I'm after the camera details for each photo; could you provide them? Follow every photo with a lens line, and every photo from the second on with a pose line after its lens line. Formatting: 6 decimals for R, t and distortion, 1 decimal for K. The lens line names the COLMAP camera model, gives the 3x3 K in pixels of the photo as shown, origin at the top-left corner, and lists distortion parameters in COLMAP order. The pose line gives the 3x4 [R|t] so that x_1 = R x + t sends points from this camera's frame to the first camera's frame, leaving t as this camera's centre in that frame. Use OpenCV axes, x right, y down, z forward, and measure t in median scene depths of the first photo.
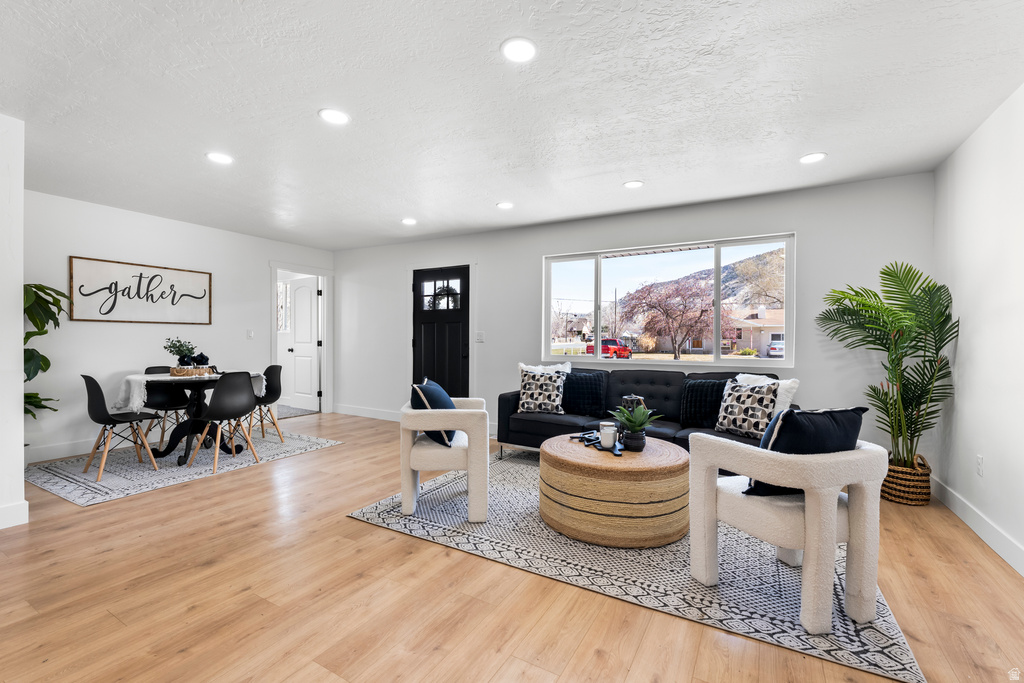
lens RADIAL K [[448.5, 0, 512.0], [0, 448.5, 341.5], [0, 0, 1]] dist [0.000654, 0.000025]
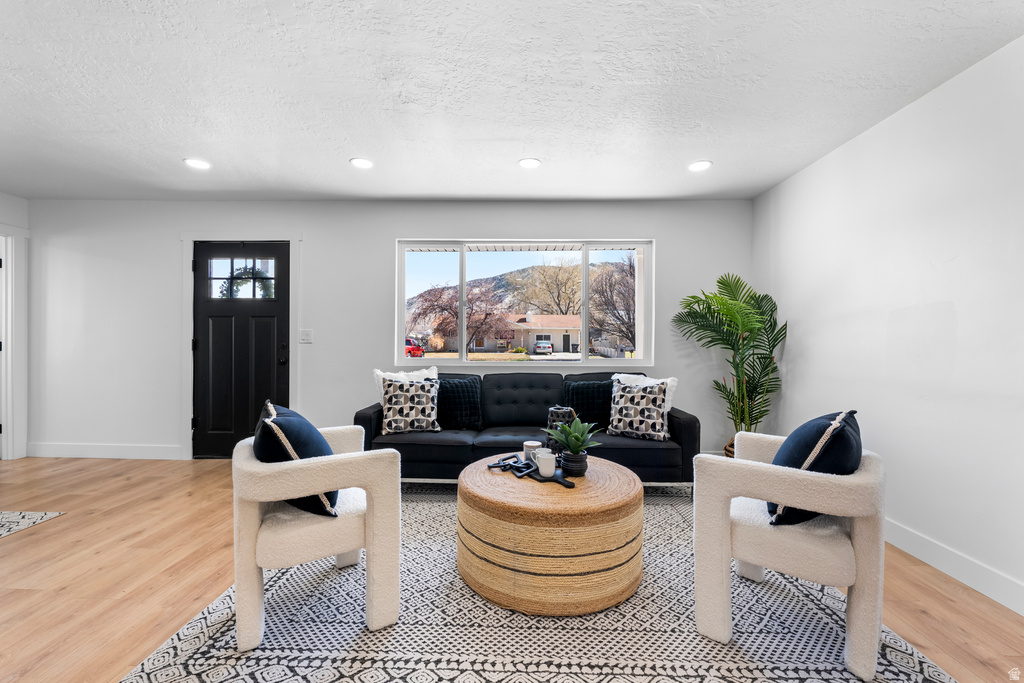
lens RADIAL K [[419.3, 0, 512.0], [0, 419.3, 341.5], [0, 0, 1]] dist [0.001495, -0.000091]
pose [[0.878948, -0.002032, 0.476914, -0.142339], [0.001928, 0.999998, 0.000708, -0.001742], [-0.476914, 0.000297, 0.878950, 0.276145]]
